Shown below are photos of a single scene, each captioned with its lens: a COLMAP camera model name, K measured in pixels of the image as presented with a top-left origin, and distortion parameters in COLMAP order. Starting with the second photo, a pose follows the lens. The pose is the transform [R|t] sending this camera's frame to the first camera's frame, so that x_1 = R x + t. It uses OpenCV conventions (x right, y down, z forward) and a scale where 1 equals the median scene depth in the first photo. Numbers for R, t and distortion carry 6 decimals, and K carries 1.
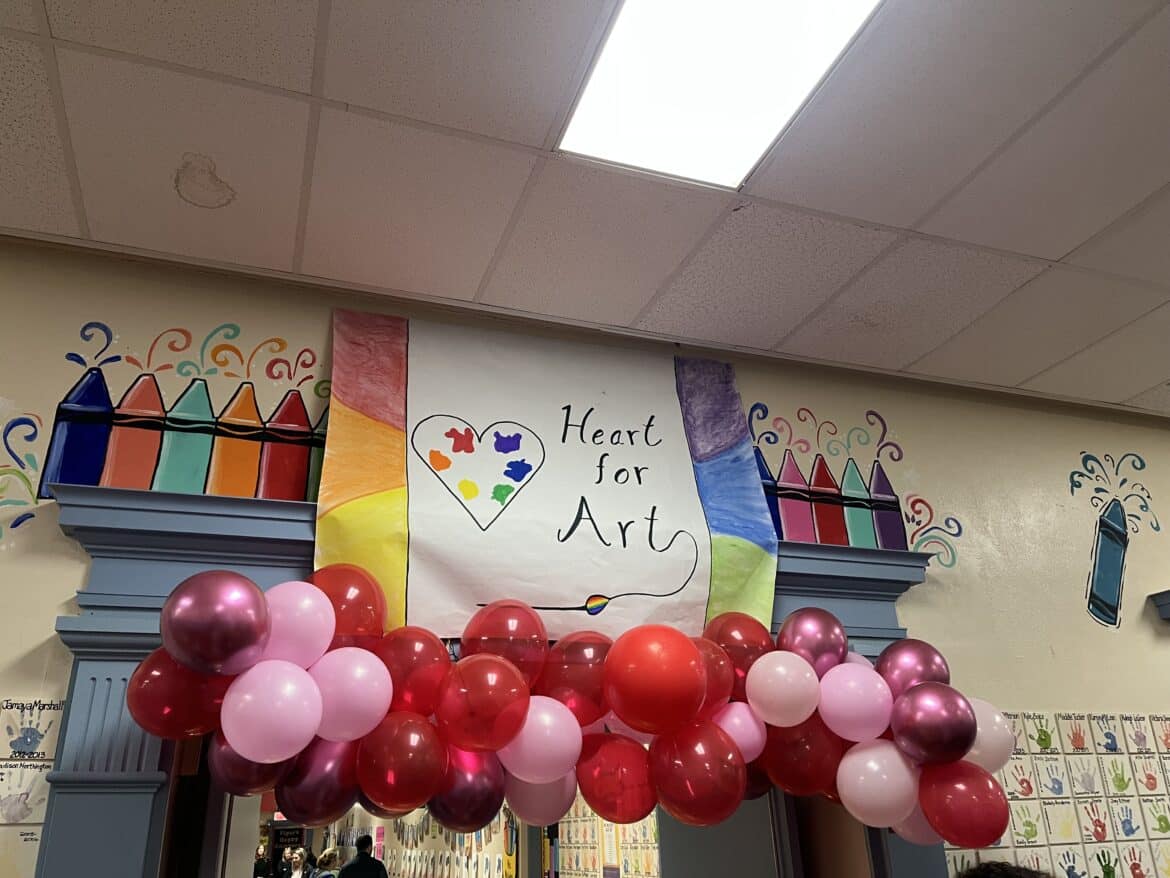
lens RADIAL K [[878.7, 0, 580.2], [0, 878.7, 428.4], [0, 0, 1]] dist [0.096997, -0.126030]
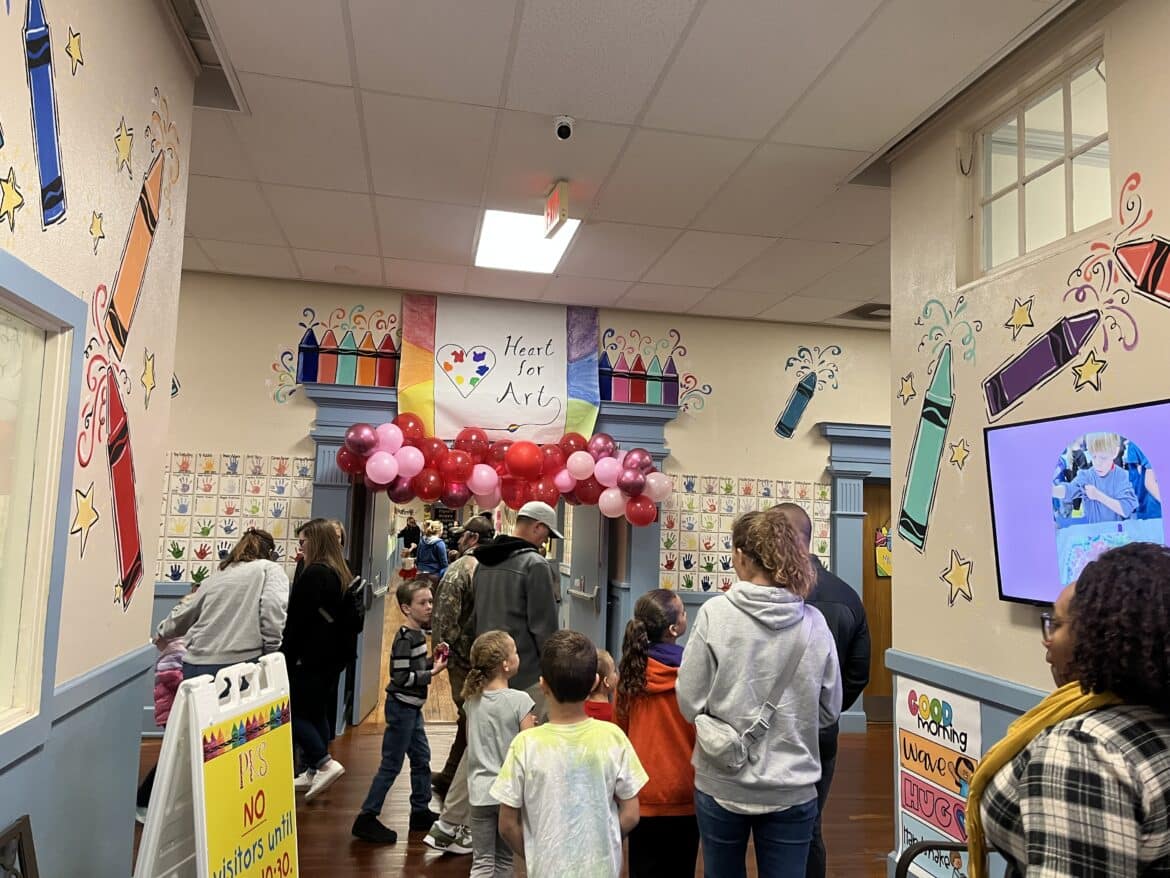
lens RADIAL K [[878.7, 0, 580.2], [0, 878.7, 428.4], [0, 0, 1]] dist [0.096997, -0.126030]
pose [[0.985972, 0.048309, -0.159766, 0.556821], [0.003208, 0.951537, 0.307517, -0.514239], [0.166879, -0.303716, 0.938034, -1.168188]]
